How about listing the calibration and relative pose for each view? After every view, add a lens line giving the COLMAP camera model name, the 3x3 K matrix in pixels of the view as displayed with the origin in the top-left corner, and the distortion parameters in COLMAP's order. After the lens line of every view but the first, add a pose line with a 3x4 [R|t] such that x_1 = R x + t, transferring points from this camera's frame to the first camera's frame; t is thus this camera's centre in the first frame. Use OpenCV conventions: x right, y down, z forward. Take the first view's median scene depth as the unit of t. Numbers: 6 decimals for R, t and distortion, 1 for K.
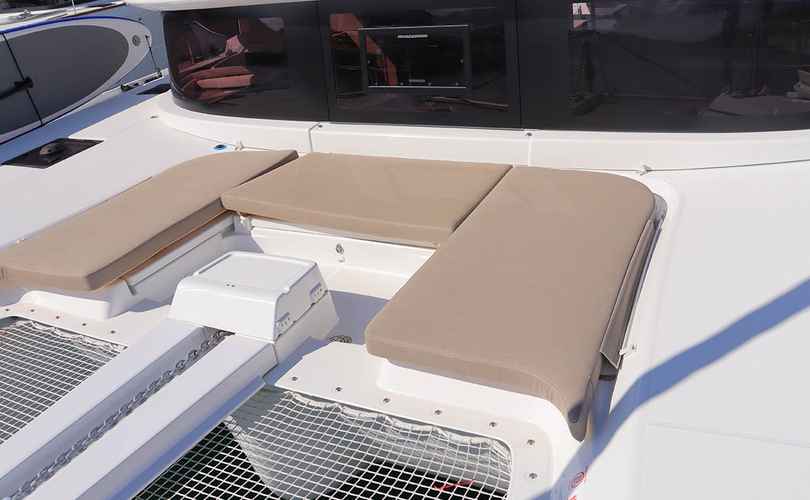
lens RADIAL K [[782.3, 0, 405.0], [0, 782.3, 250.0], [0, 0, 1]] dist [-0.155415, 0.010944]
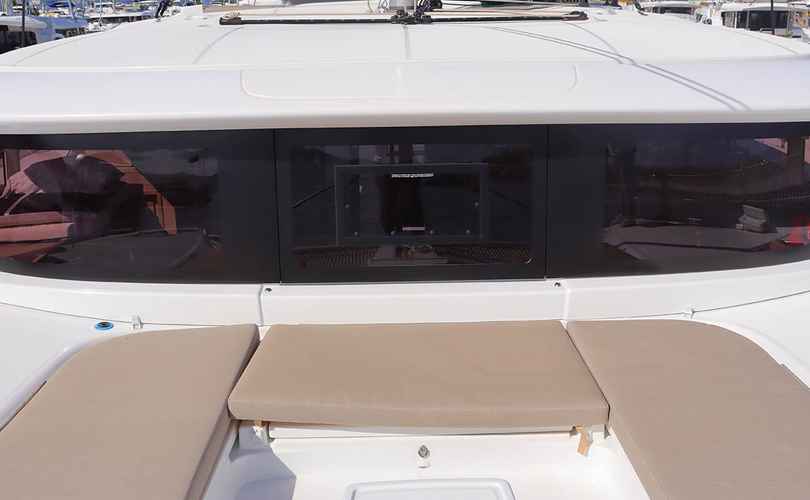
lens RADIAL K [[782.3, 0, 405.0], [0, 782.3, 250.0], [0, 0, 1]] dist [-0.155415, 0.010944]
pose [[0.851328, -0.039770, 0.523125, -0.427123], [0.128907, 0.982412, -0.135094, -0.083378], [-0.508551, 0.182444, 0.841481, 0.305545]]
